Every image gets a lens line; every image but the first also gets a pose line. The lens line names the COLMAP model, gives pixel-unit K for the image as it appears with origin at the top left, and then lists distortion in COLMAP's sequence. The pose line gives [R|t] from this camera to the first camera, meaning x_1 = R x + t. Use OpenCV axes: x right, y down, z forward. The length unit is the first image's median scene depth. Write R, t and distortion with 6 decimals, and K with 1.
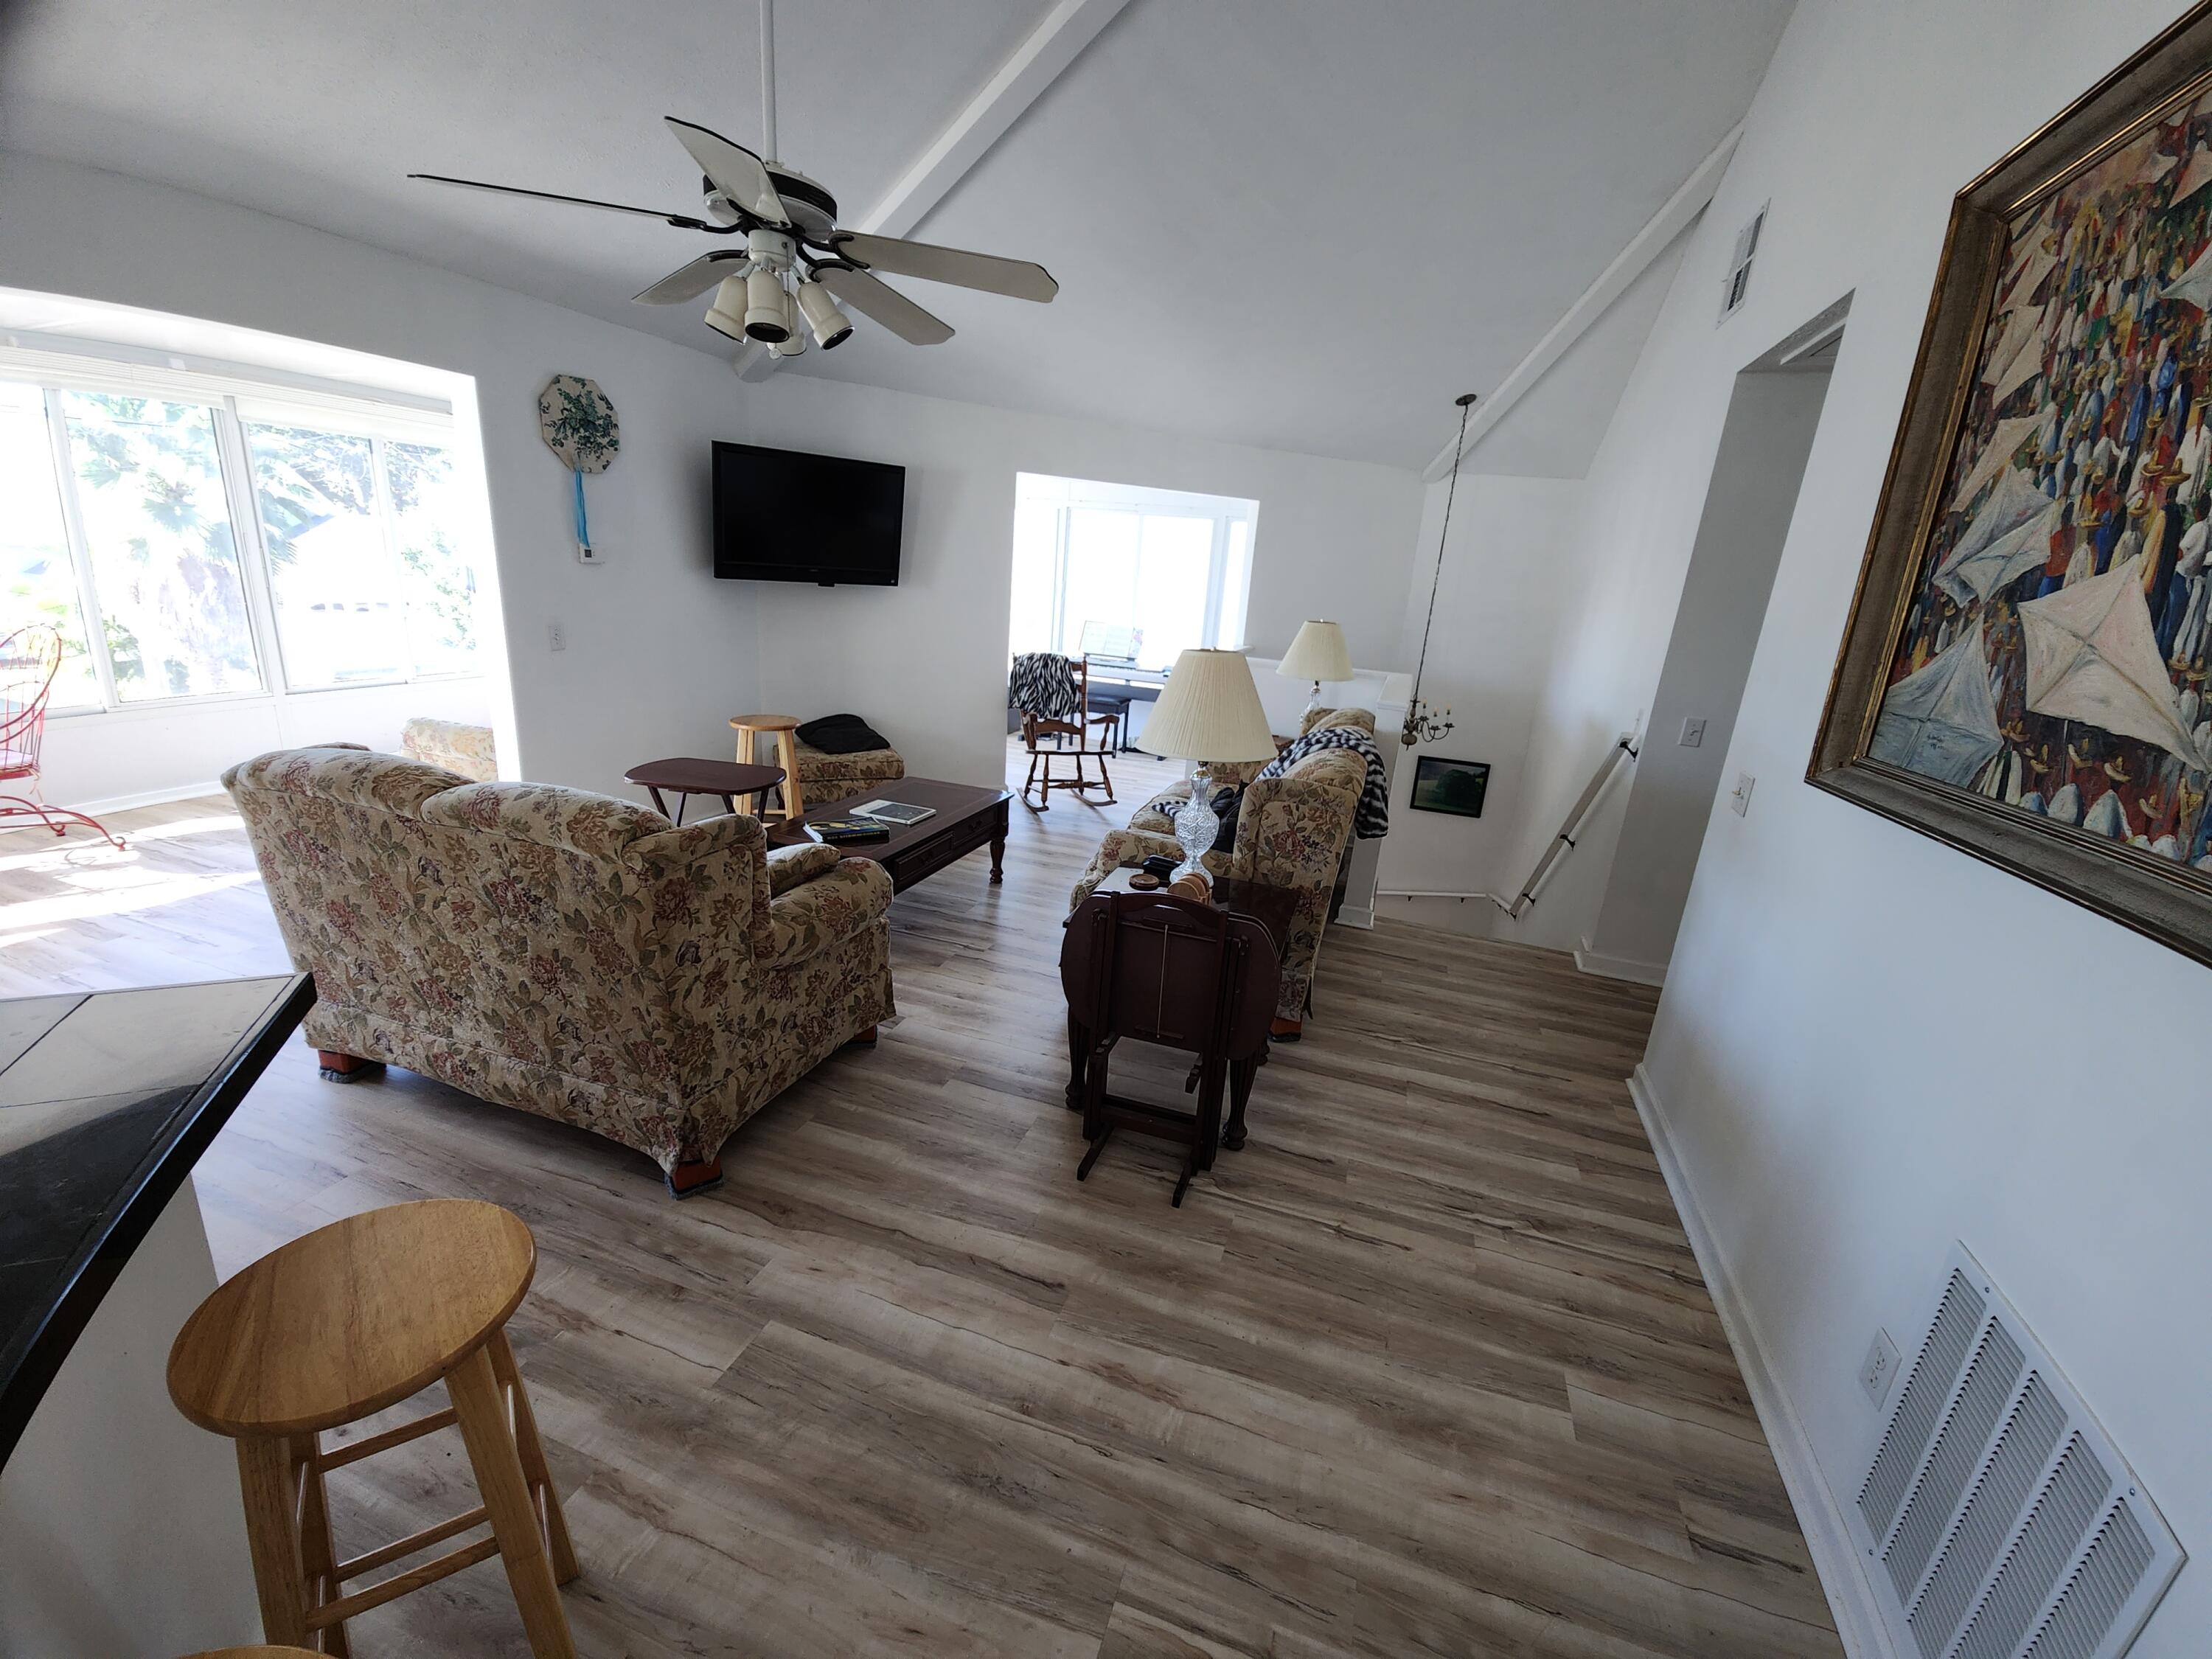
lens RADIAL K [[895.6, 0, 1113.1], [0, 895.6, 820.3], [0, 0, 1]] dist [0.024107, -0.013730]
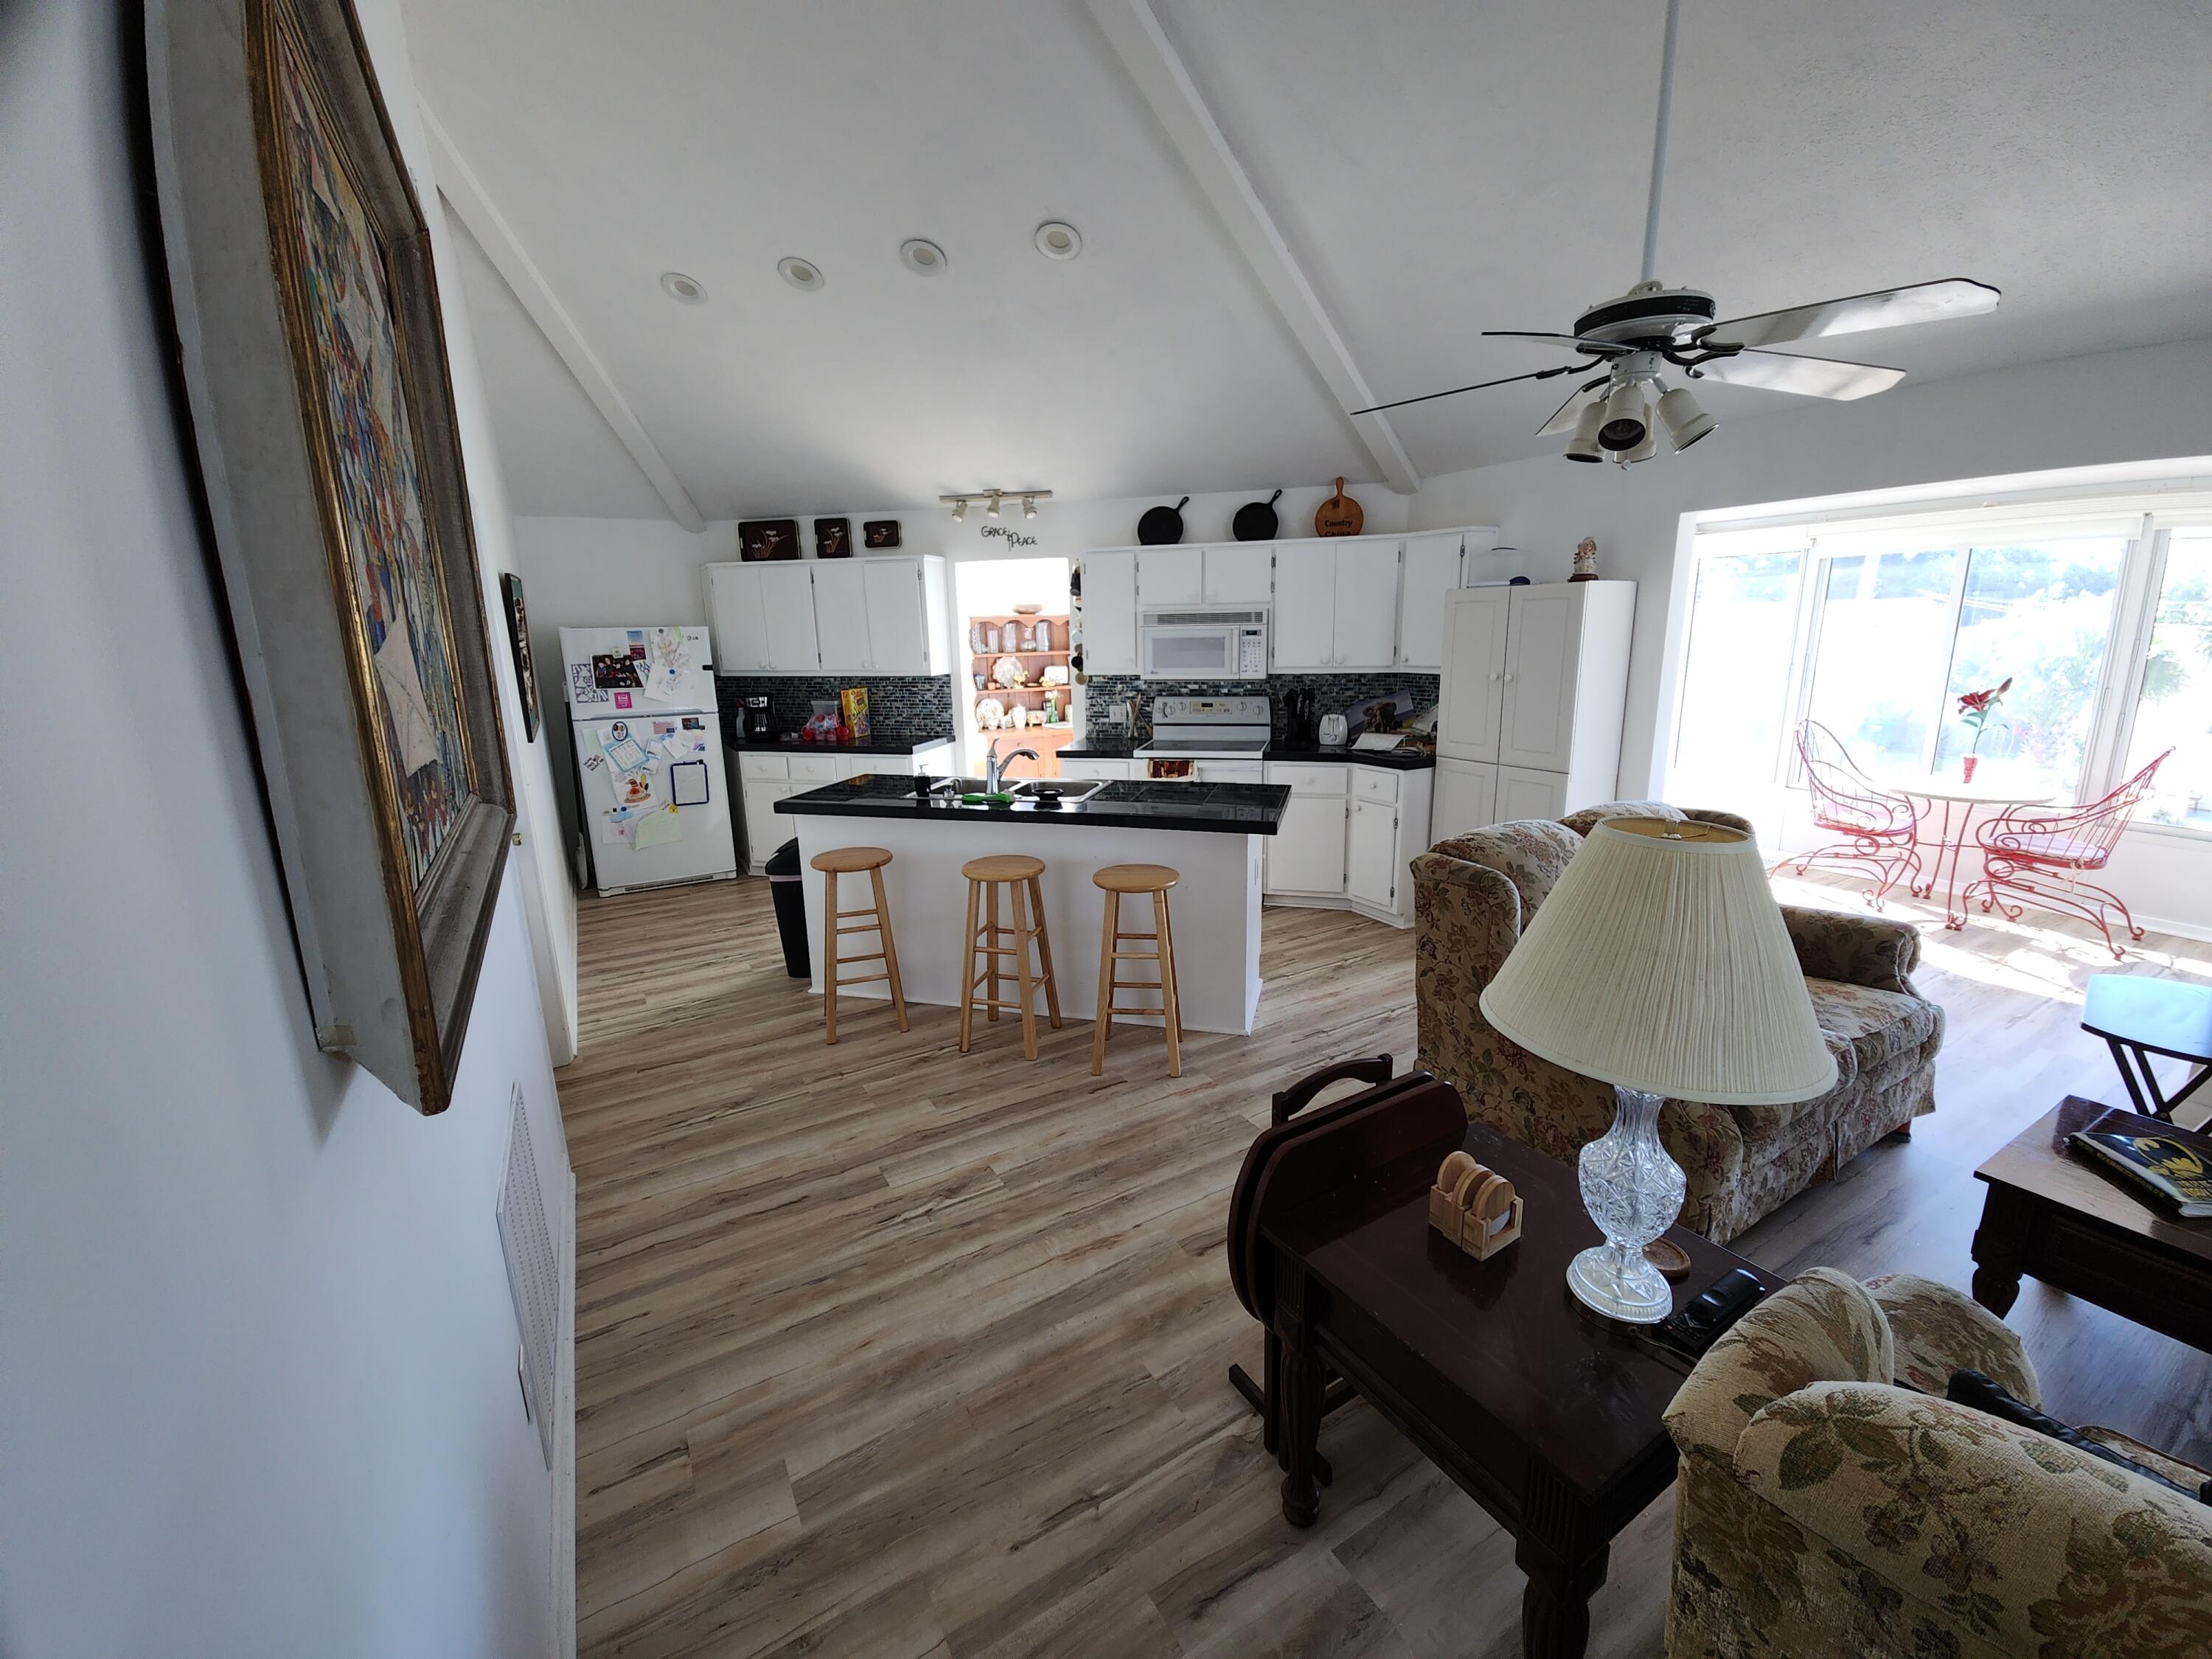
lens RADIAL K [[895.6, 0, 1113.1], [0, 895.6, 820.3], [0, 0, 1]] dist [0.024107, -0.013730]
pose [[-0.649528, 0.103347, -0.753281, 0.931586], [-0.236997, 0.913843, 0.329731, -0.399239], [0.722458, 0.392695, -0.569074, 1.509364]]
